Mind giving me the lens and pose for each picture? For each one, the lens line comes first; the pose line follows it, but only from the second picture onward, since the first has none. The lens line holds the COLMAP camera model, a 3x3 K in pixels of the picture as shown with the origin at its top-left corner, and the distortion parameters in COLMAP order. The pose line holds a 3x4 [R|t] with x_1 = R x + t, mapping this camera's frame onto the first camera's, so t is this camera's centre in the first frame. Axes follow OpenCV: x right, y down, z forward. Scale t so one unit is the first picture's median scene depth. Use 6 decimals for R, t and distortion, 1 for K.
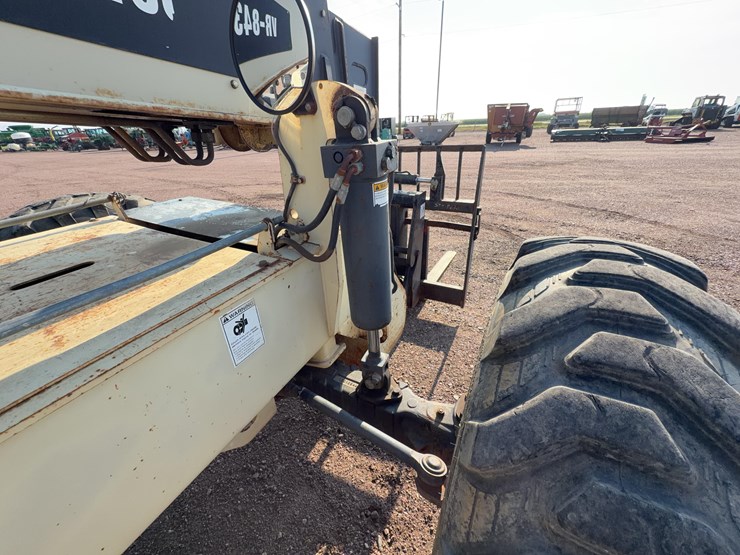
lens RADIAL K [[291.2, 0, 367.0], [0, 291.2, 276.7], [0, 0, 1]] dist [0.000135, 0.000214]
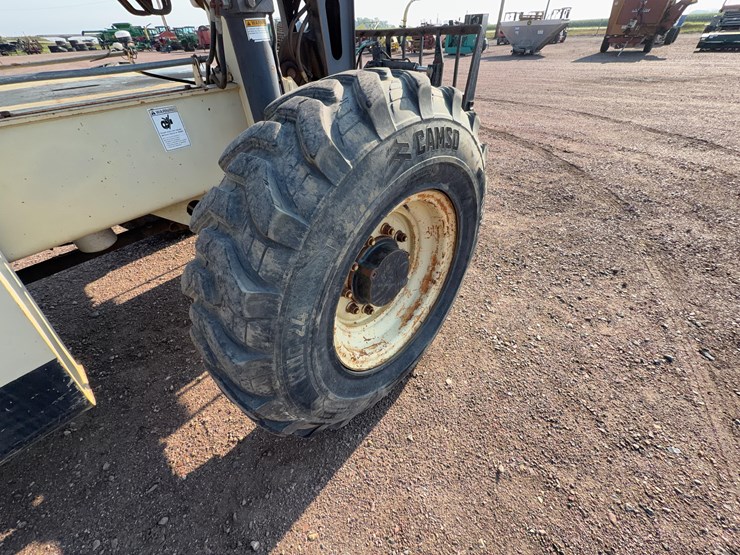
lens RADIAL K [[291.2, 0, 372.8], [0, 291.2, 278.2], [0, 0, 1]] dist [0.000135, 0.000214]
pose [[0.970871, 0.161764, -0.176754, 0.049716], [-0.117231, 0.964070, 0.238384, 0.021901], [0.208965, -0.210719, 0.954951, -0.021531]]
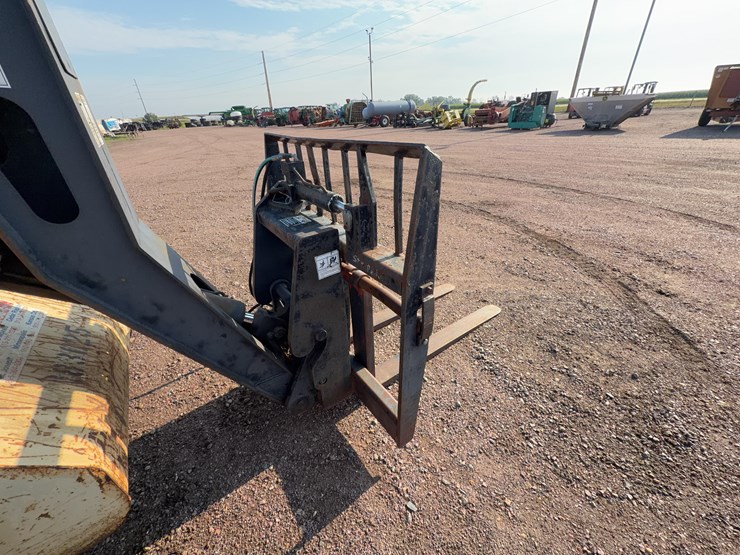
lens RADIAL K [[285.5, 0, 380.5], [0, 285.5, 273.9], [0, 0, 1]] dist [0.000058, 0.000471]
pose [[0.899047, 0.214617, -0.381647, 0.072623], [-0.191371, 0.976577, 0.098357, -0.042564], [0.393817, -0.015392, 0.919060, 0.085565]]
